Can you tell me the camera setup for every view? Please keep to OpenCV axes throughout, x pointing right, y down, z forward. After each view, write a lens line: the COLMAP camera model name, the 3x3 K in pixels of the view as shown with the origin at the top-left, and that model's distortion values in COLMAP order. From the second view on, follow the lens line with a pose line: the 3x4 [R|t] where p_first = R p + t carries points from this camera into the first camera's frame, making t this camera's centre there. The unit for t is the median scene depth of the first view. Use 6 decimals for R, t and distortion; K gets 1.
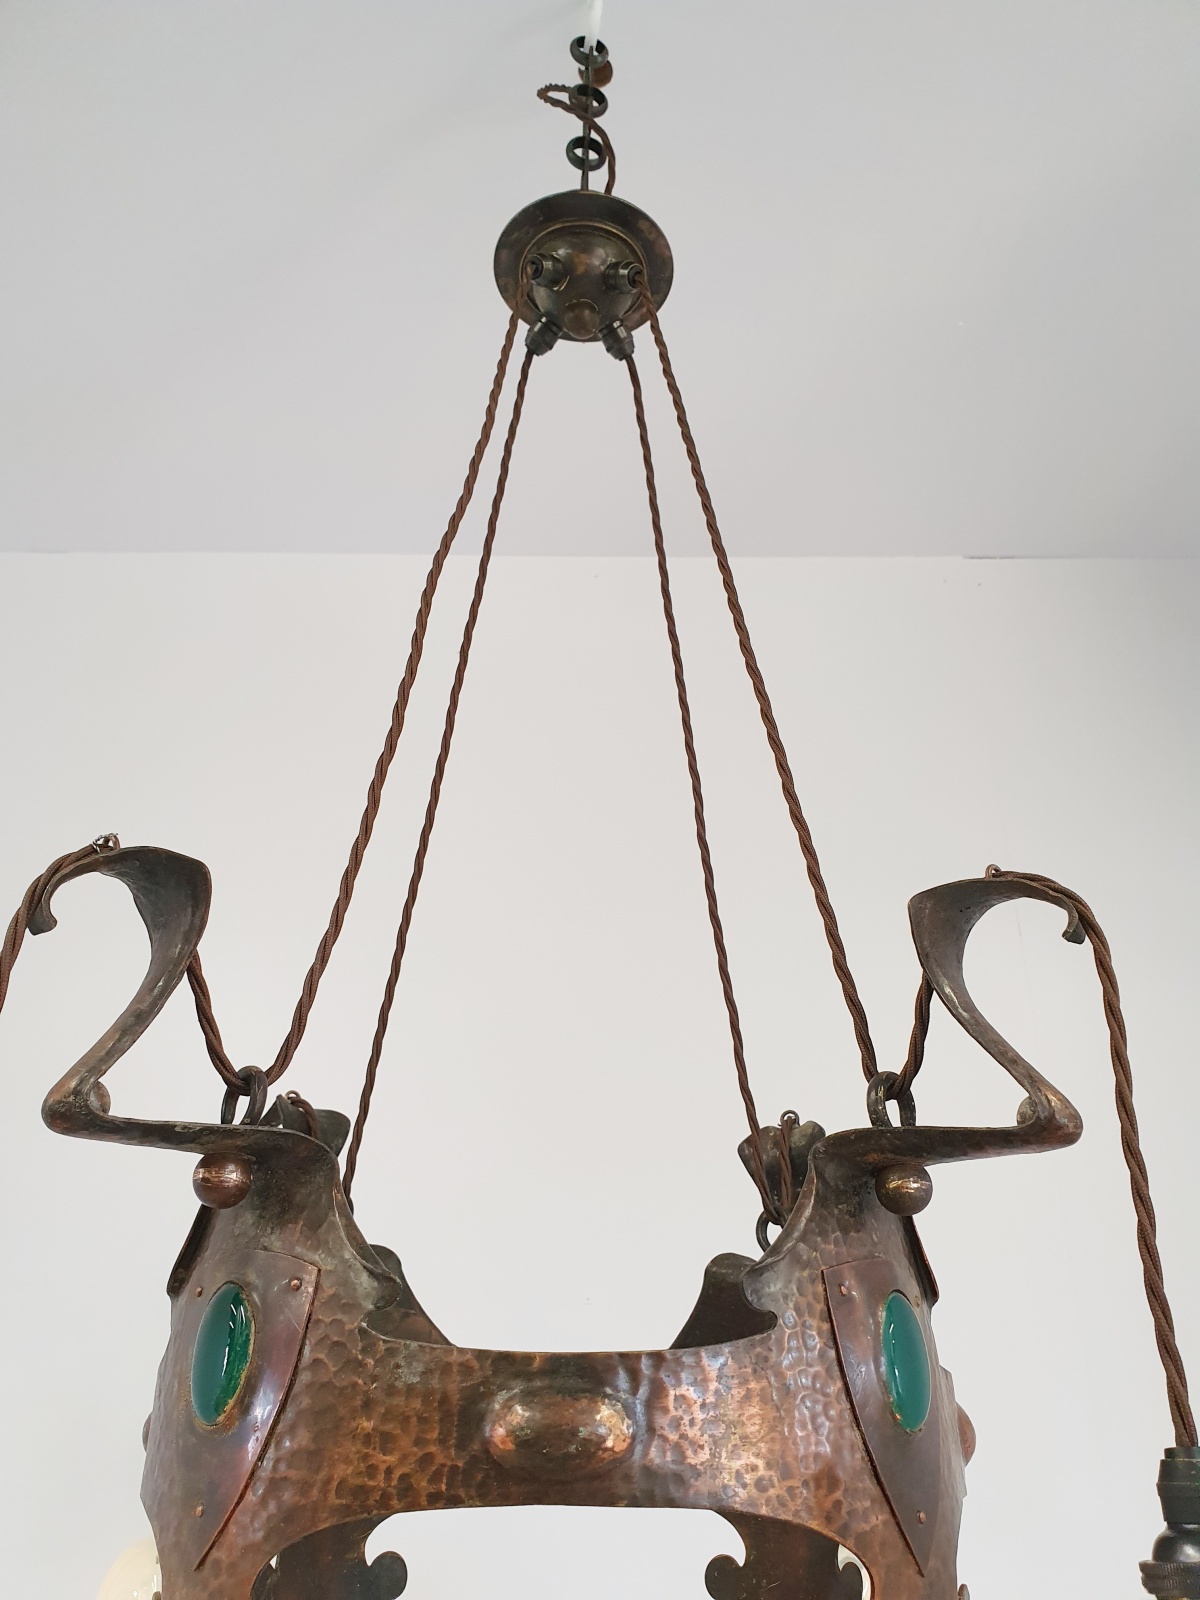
lens RADIAL K [[1281.8, 0, 613.4], [0, 1281.8, 801.6], [0, 0, 1]] dist [0.089665, -0.169614]
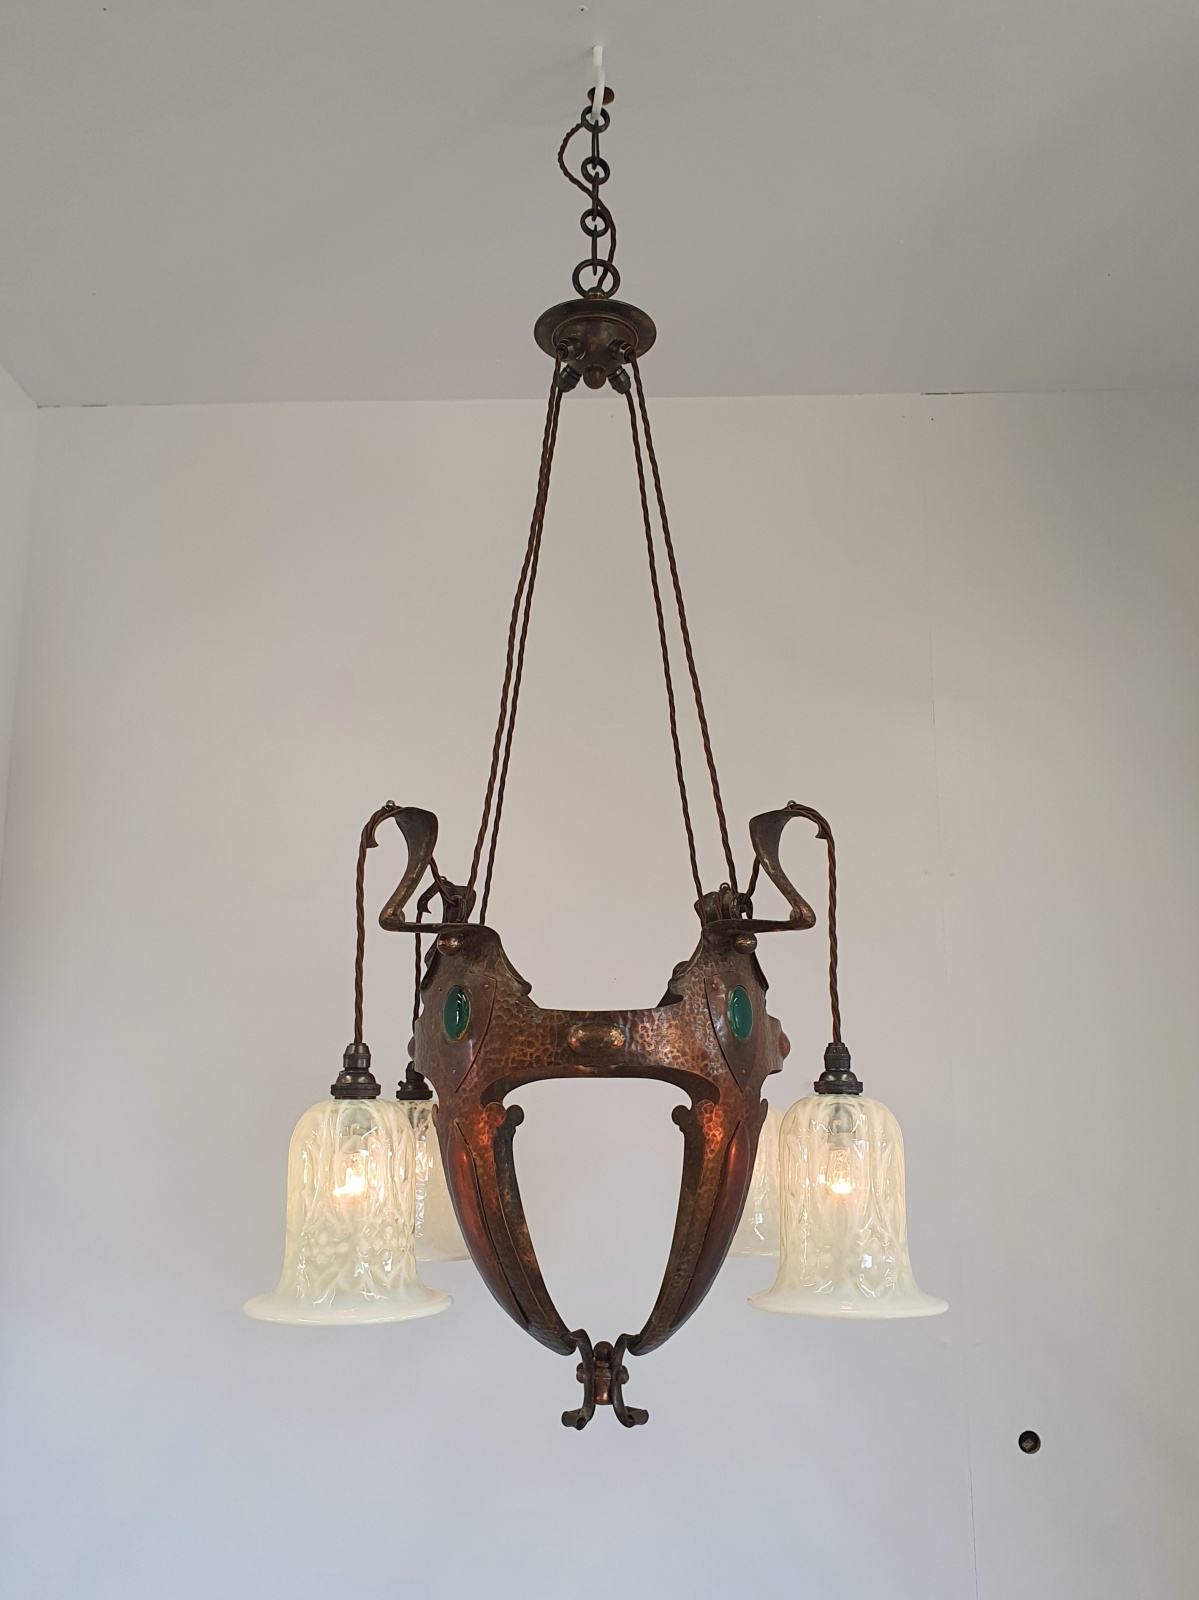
lens RADIAL K [[1384.3, 0, 611.0], [0, 1384.3, 849.1], [0, 0, 1]] dist [0.121097, -0.058424]
pose [[0.999447, -0.014784, -0.029775, 0.064361], [0.022568, 0.959395, 0.281162, -0.563149], [0.024409, -0.281678, 0.959198, -1.326817]]
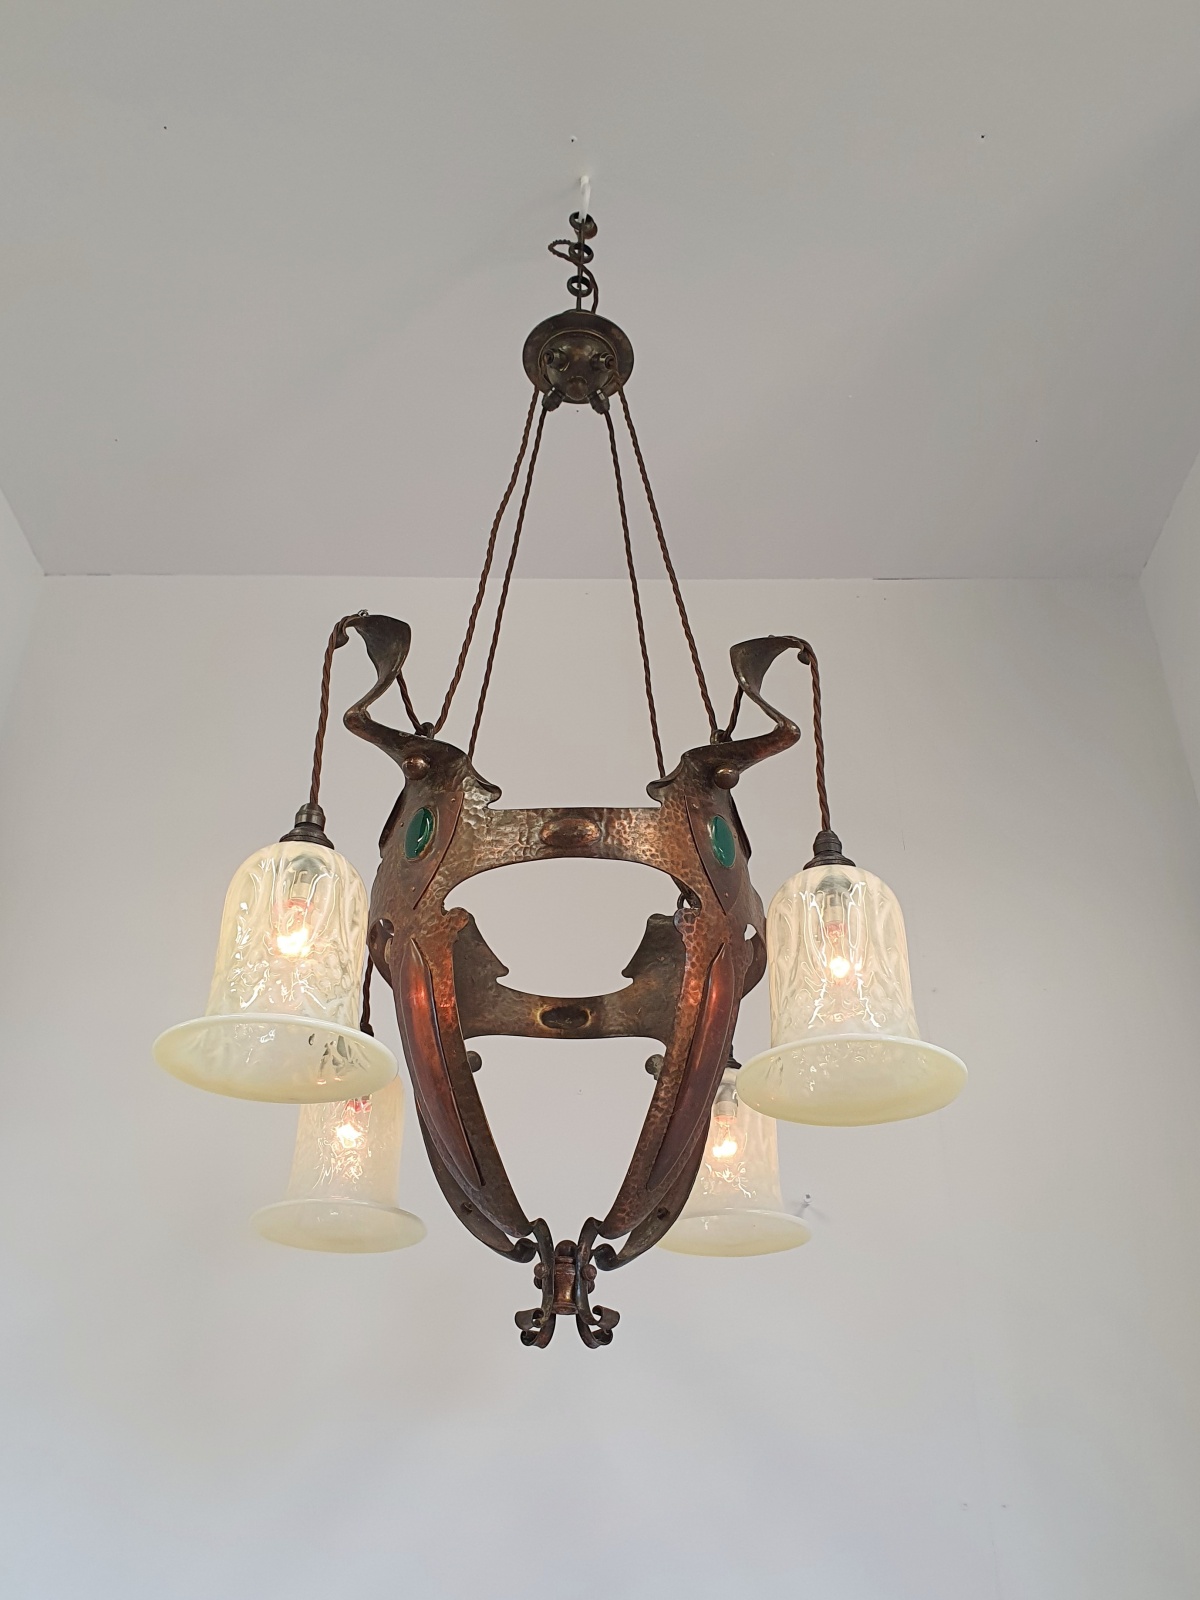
lens RADIAL K [[1384.3, 0, 611.5], [0, 1384.3, 849.1], [0, 0, 1]] dist [0.121097, -0.058424]
pose [[0.999996, -0.001016, 0.002532, 0.025360], [0.001152, 0.998515, -0.054467, 0.557196], [-0.002473, 0.054470, 0.998512, -1.346038]]
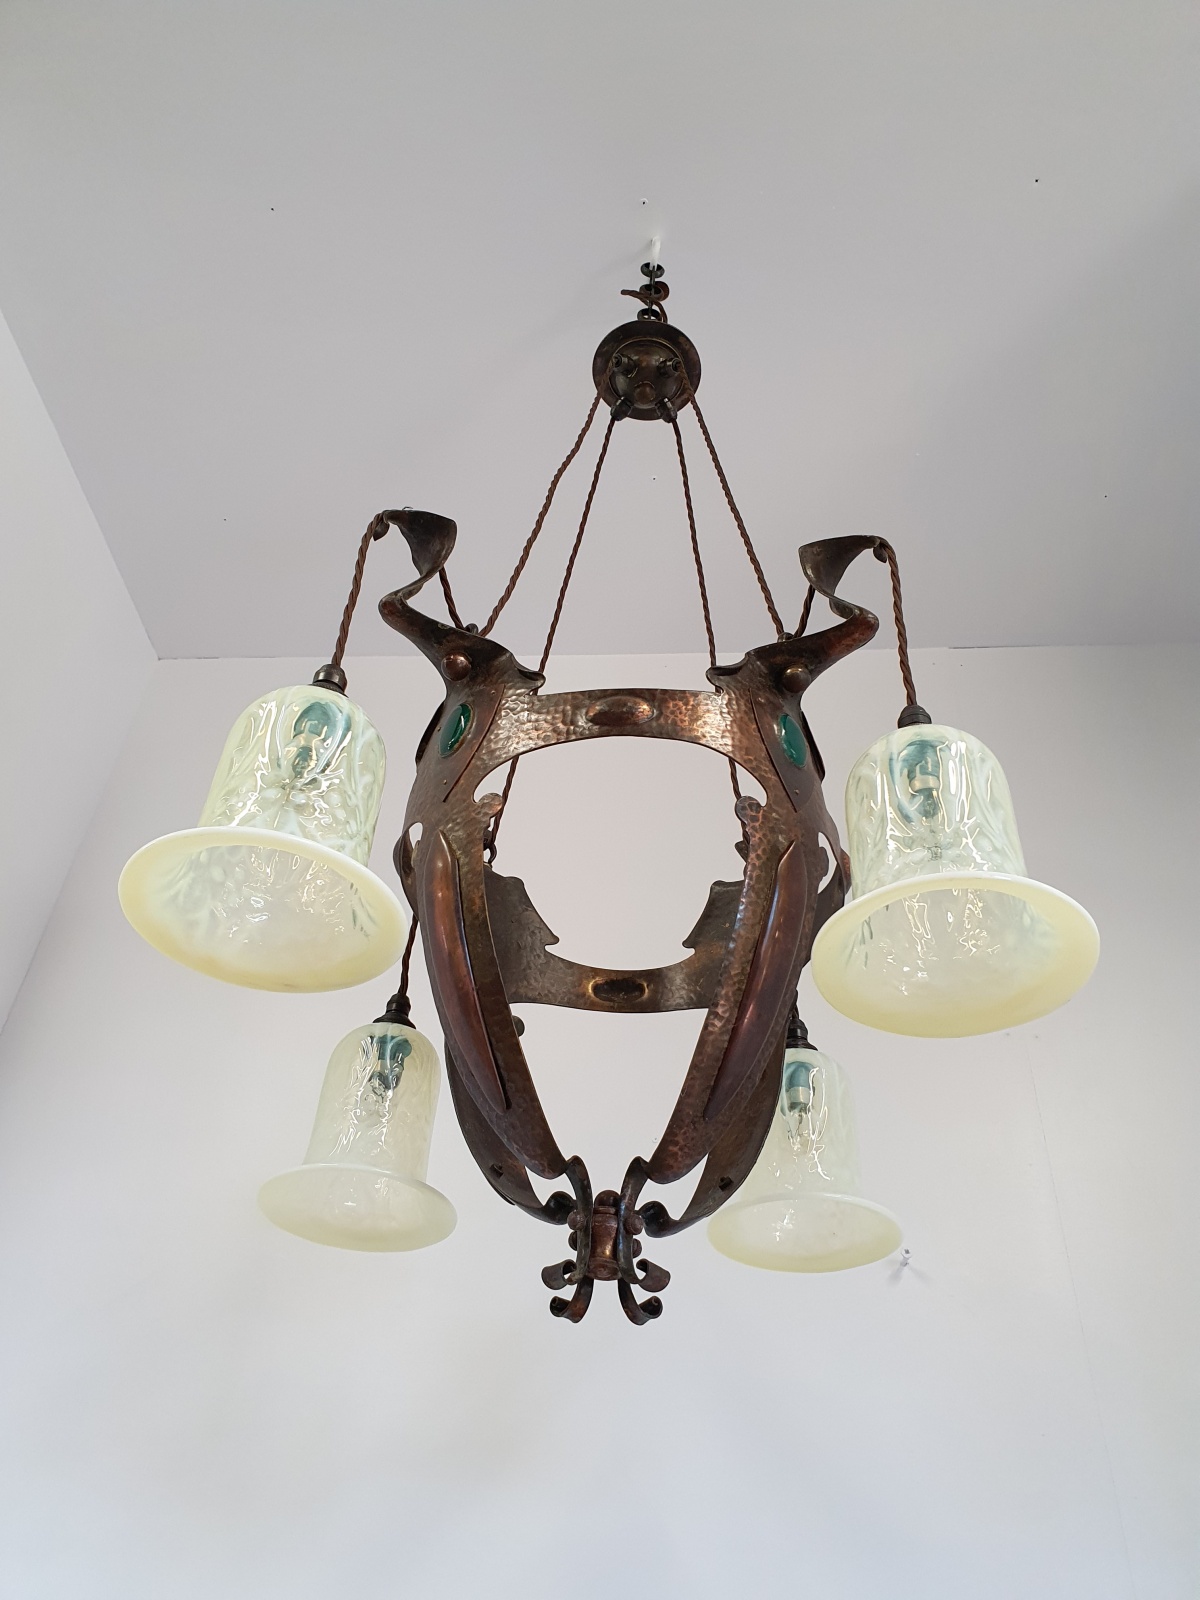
lens RADIAL K [[1266.3, 0, 600.0], [0, 1266.3, 800.0], [0, 0, 1]] dist [0.100835, -0.003781]
pose [[0.997585, 0.004153, -0.069339, 0.063197], [-0.020322, 0.971984, -0.234167, 0.953237], [0.066424, 0.235011, 0.969720, -0.864020]]
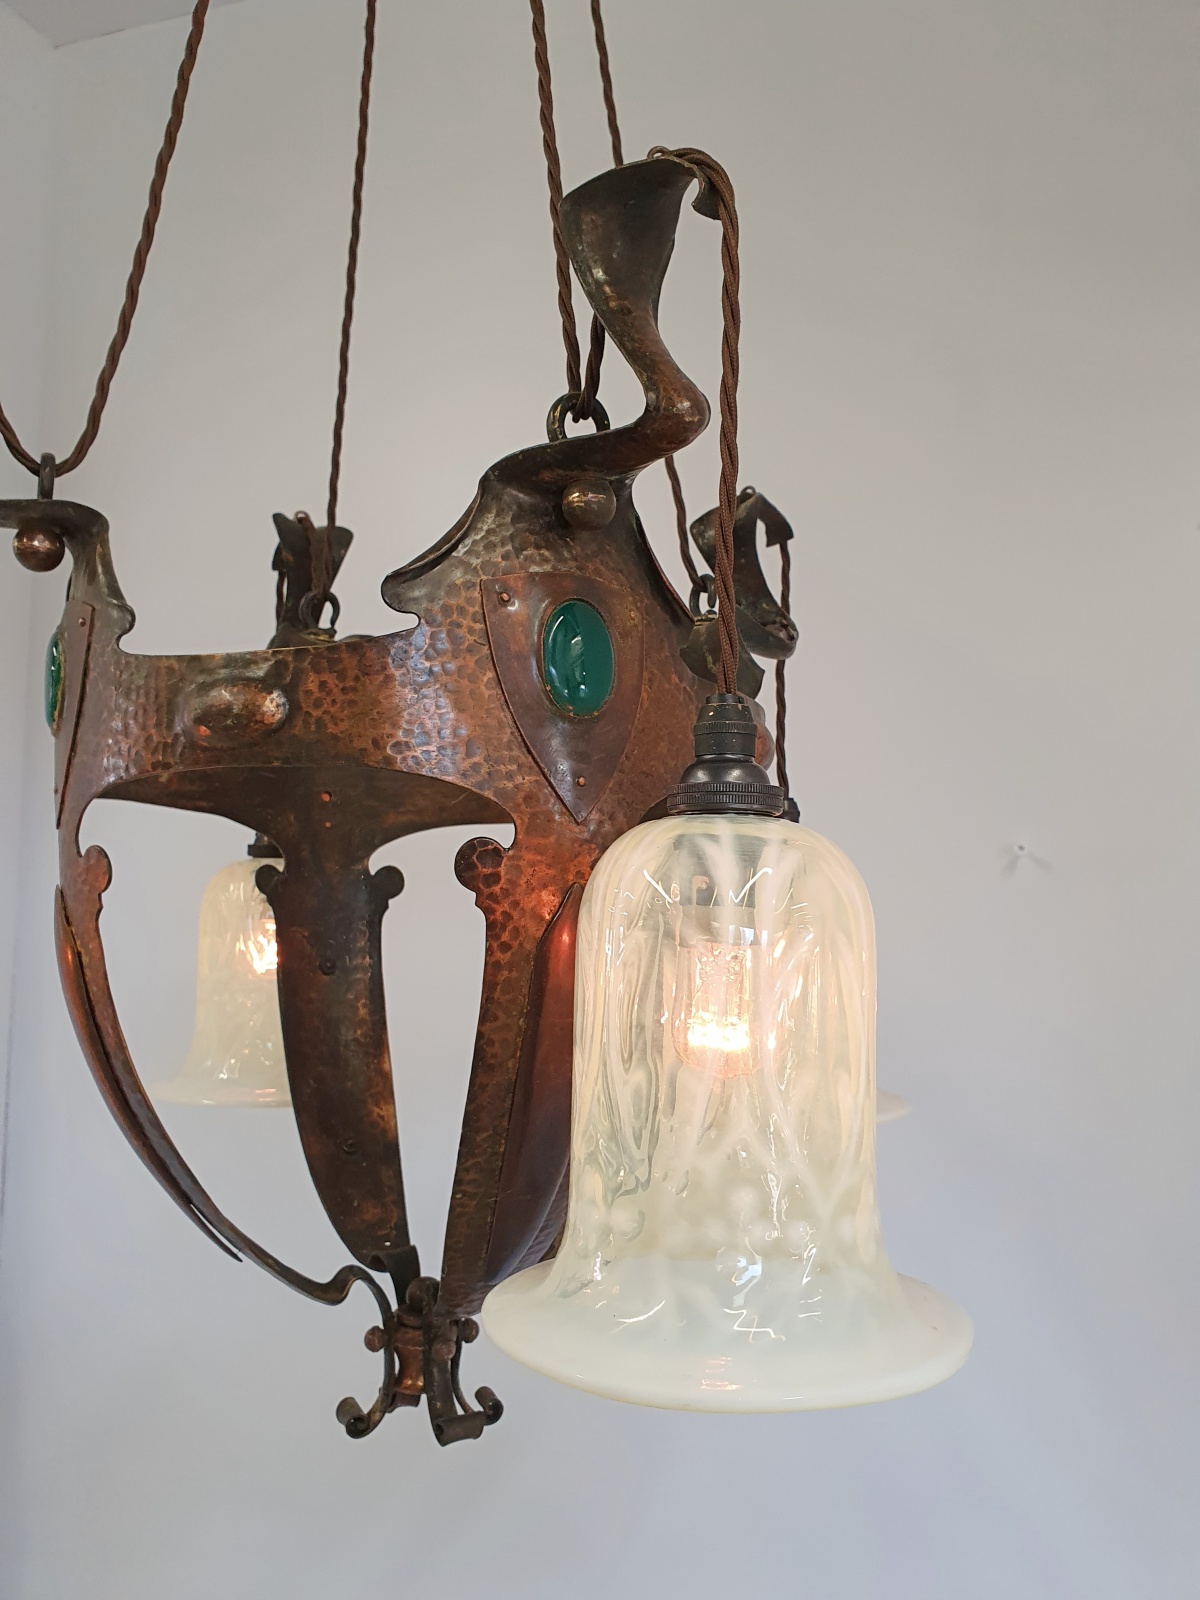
lens RADIAL K [[1281.8, 0, 613.4], [0, 1281.8, 801.6], [0, 0, 1]] dist [0.089665, -0.169614]
pose [[0.951105, -0.025521, -0.307811, 0.568922], [0.142472, 0.920474, 0.363908, 0.145620], [0.274044, -0.389970, 0.879104, -0.001572]]
